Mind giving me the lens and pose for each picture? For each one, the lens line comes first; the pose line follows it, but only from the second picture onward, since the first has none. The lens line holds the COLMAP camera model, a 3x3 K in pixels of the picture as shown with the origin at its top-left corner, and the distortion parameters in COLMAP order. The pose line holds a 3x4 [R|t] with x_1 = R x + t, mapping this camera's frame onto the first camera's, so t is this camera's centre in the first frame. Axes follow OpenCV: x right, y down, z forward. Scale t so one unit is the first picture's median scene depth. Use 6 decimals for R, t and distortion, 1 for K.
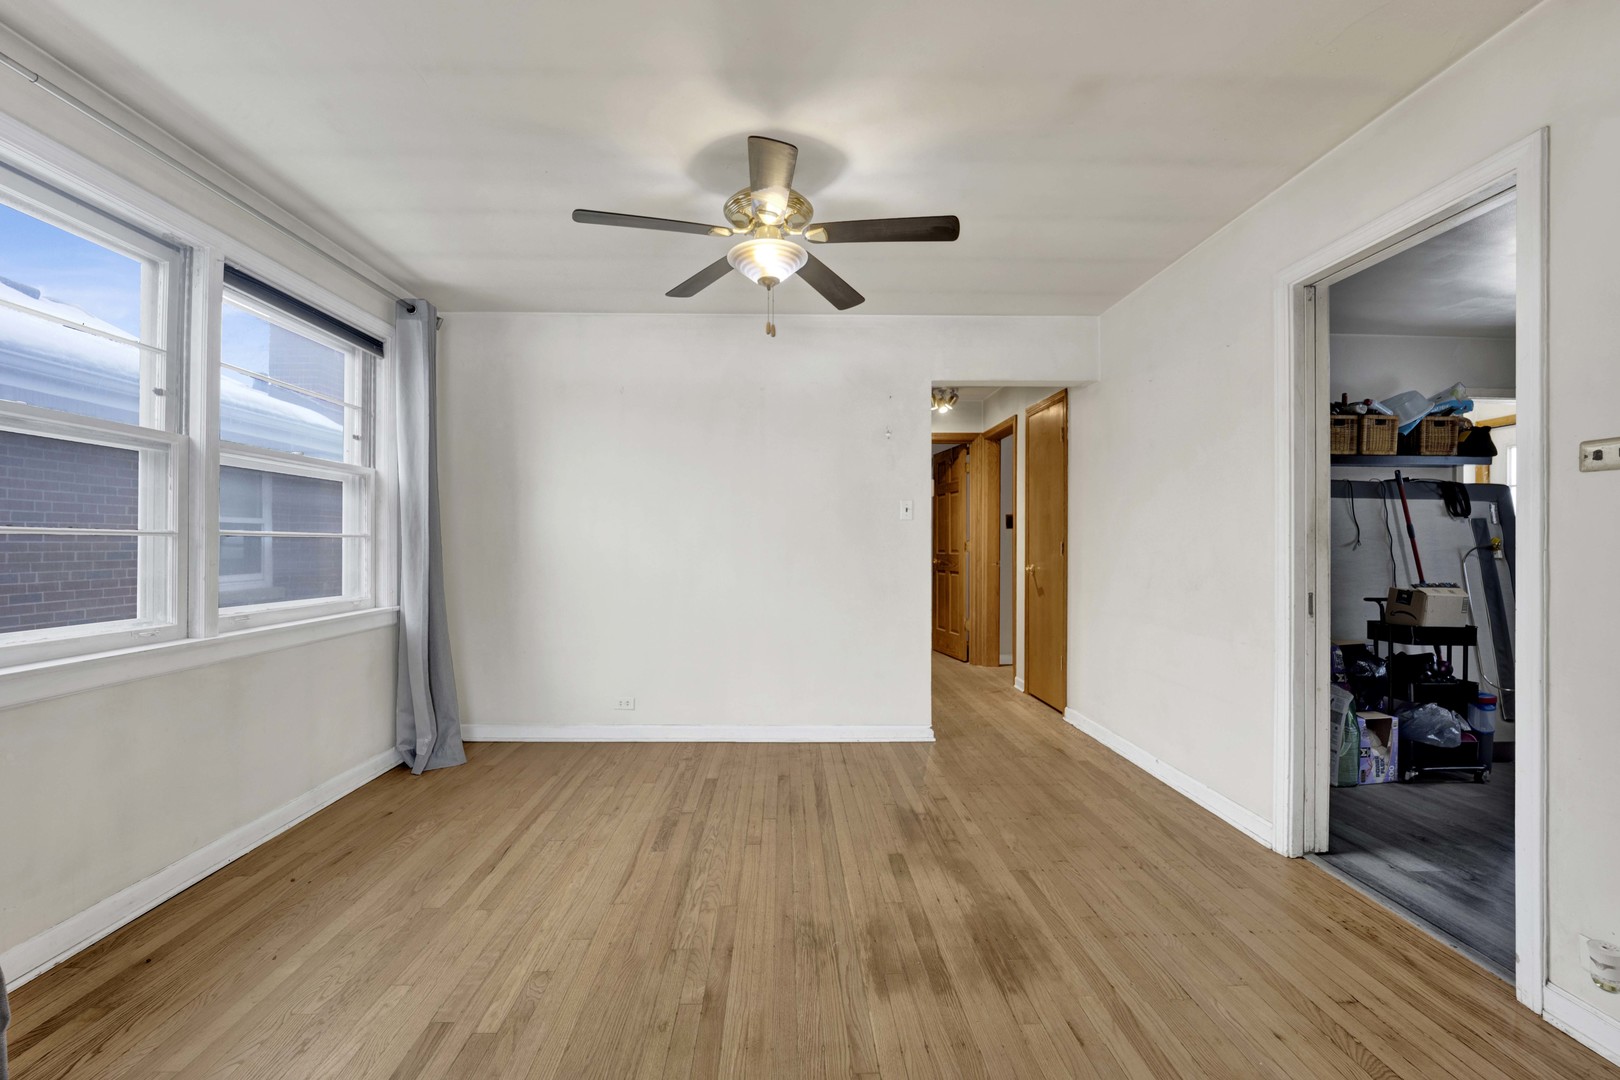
lens RADIAL K [[687.4, 0, 790.5], [0, 687.4, 540.8], [0, 0, 1]] dist [-0.018918, -0.000404]
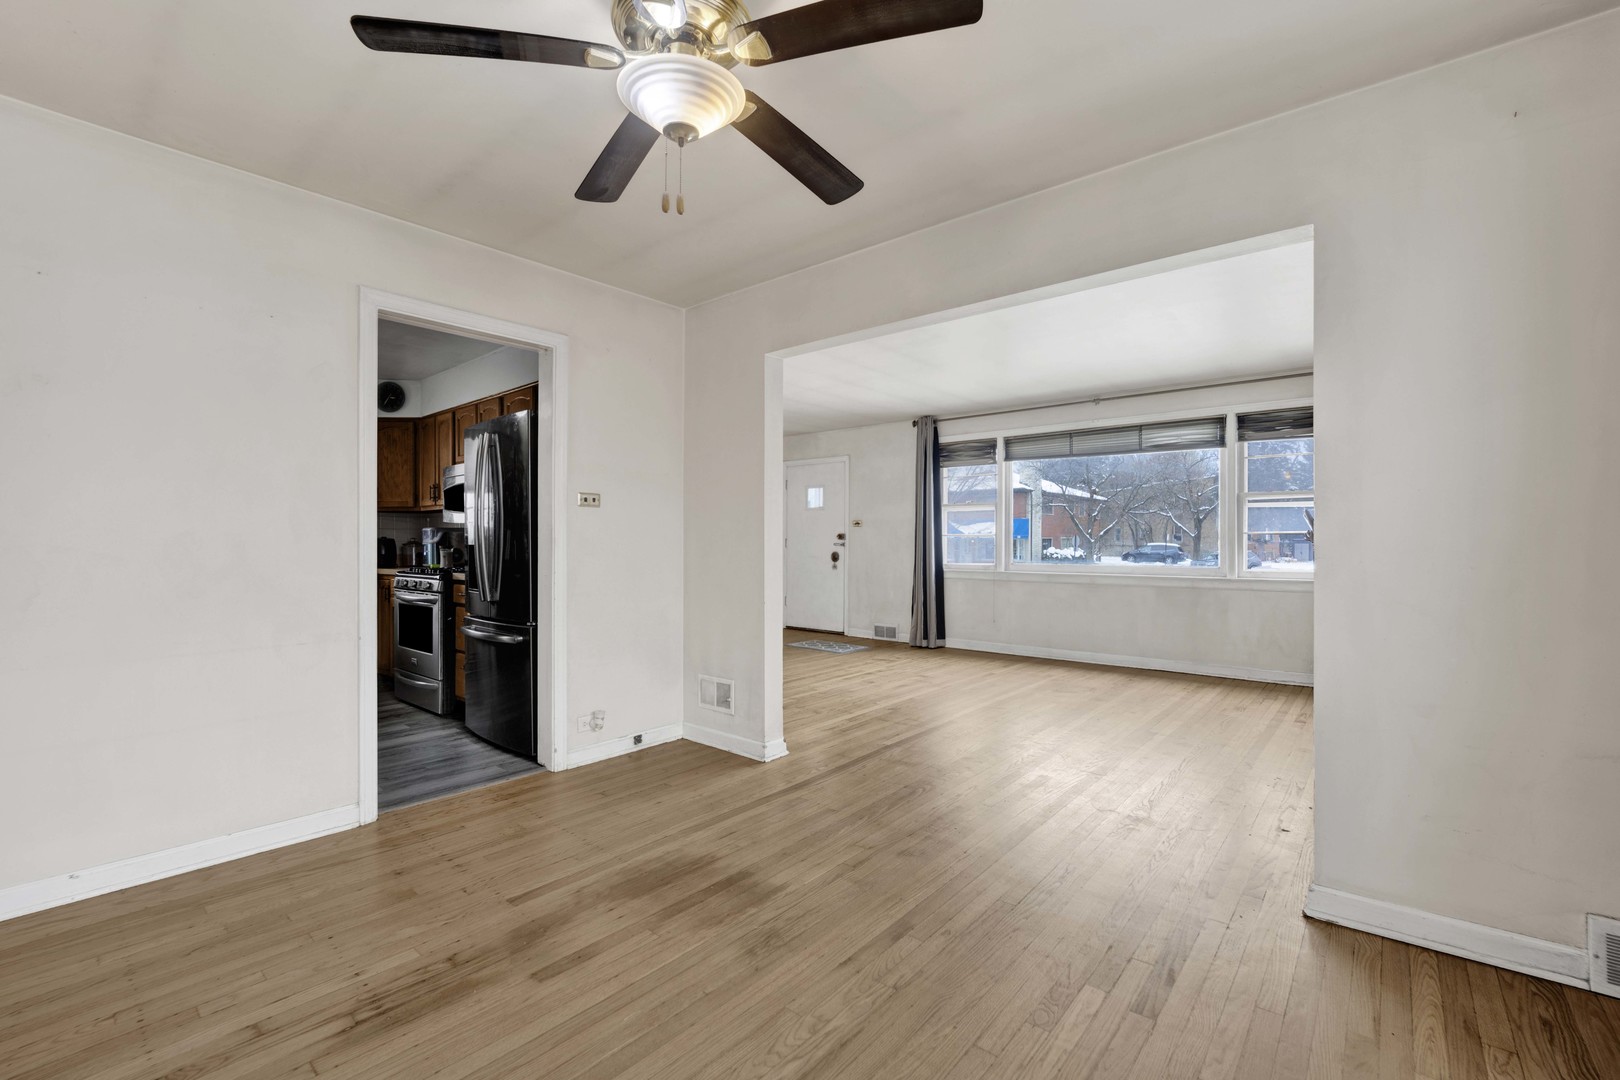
lens RADIAL K [[704.9, 0, 796.3], [0, 704.9, 543.2], [0, 0, 1]] dist [-0.018511, -0.000048]
pose [[-0.748929, -0.002432, 0.662646, -0.453312], [-0.001835, 0.999997, 0.001597, 0.007466], [-0.662648, -0.000020, -0.748931, 1.177680]]
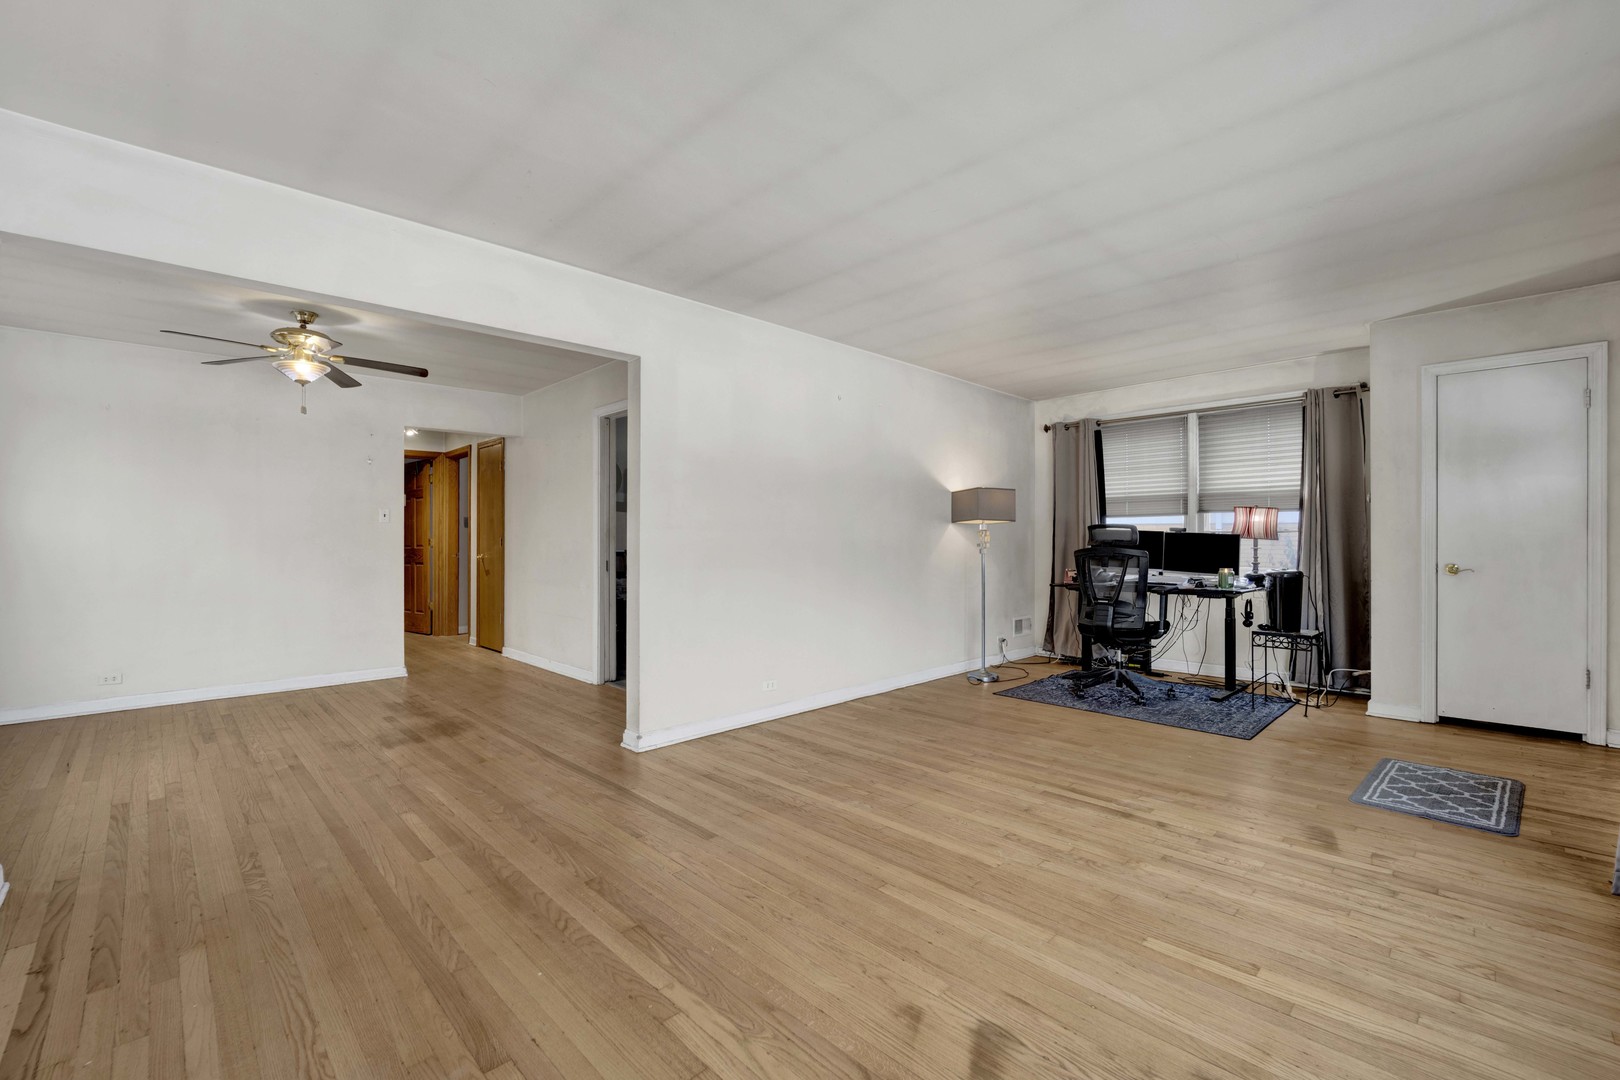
lens RADIAL K [[705.5, 0, 811.6], [0, 705.5, 532.7], [0, 0, 1]] dist [-0.017380, -0.000520]
pose [[0.731494, 0.001839, 0.681846, -0.237236], [0.003106, 0.999977, -0.006029, 0.002813], [-0.681841, 0.006528, 0.731471, -0.904983]]
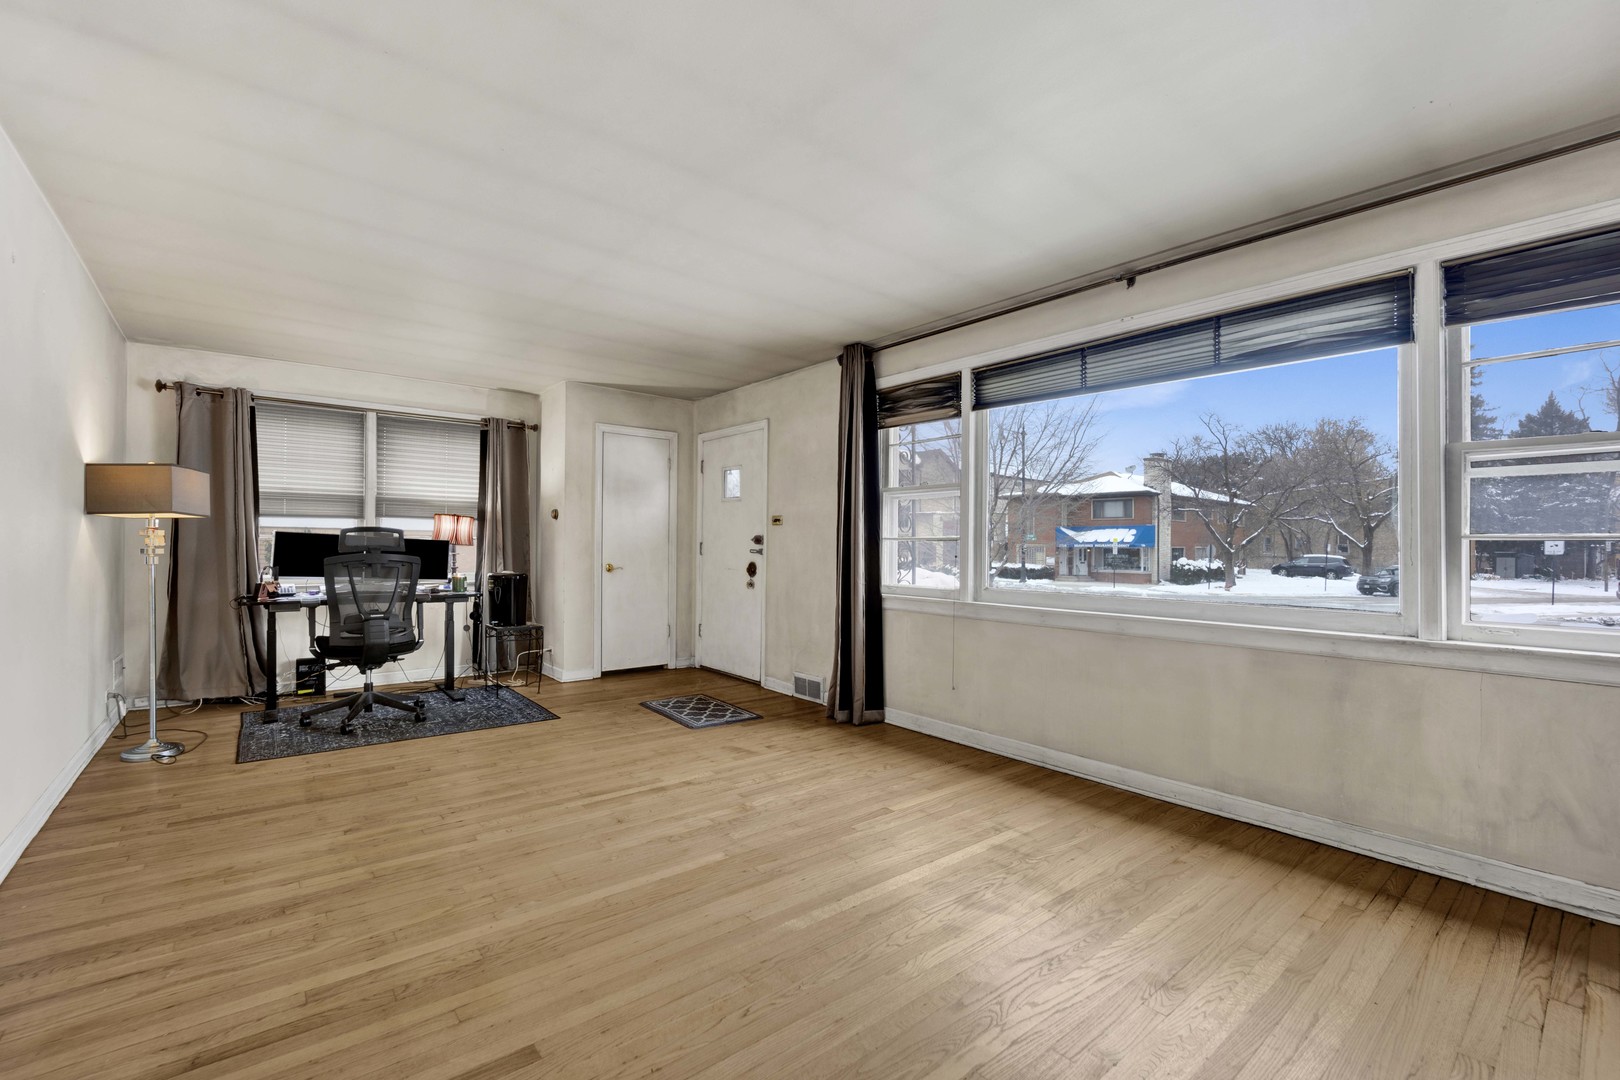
lens RADIAL K [[687.4, 0, 790.5], [0, 687.4, 540.8], [0, 0, 1]] dist [-0.018918, -0.000404]
pose [[-0.612802, -0.001164, 0.790236, -0.237549], [-0.013462, 0.999869, -0.008966, 0.003517], [-0.790122, -0.016133, -0.612738, 0.006132]]
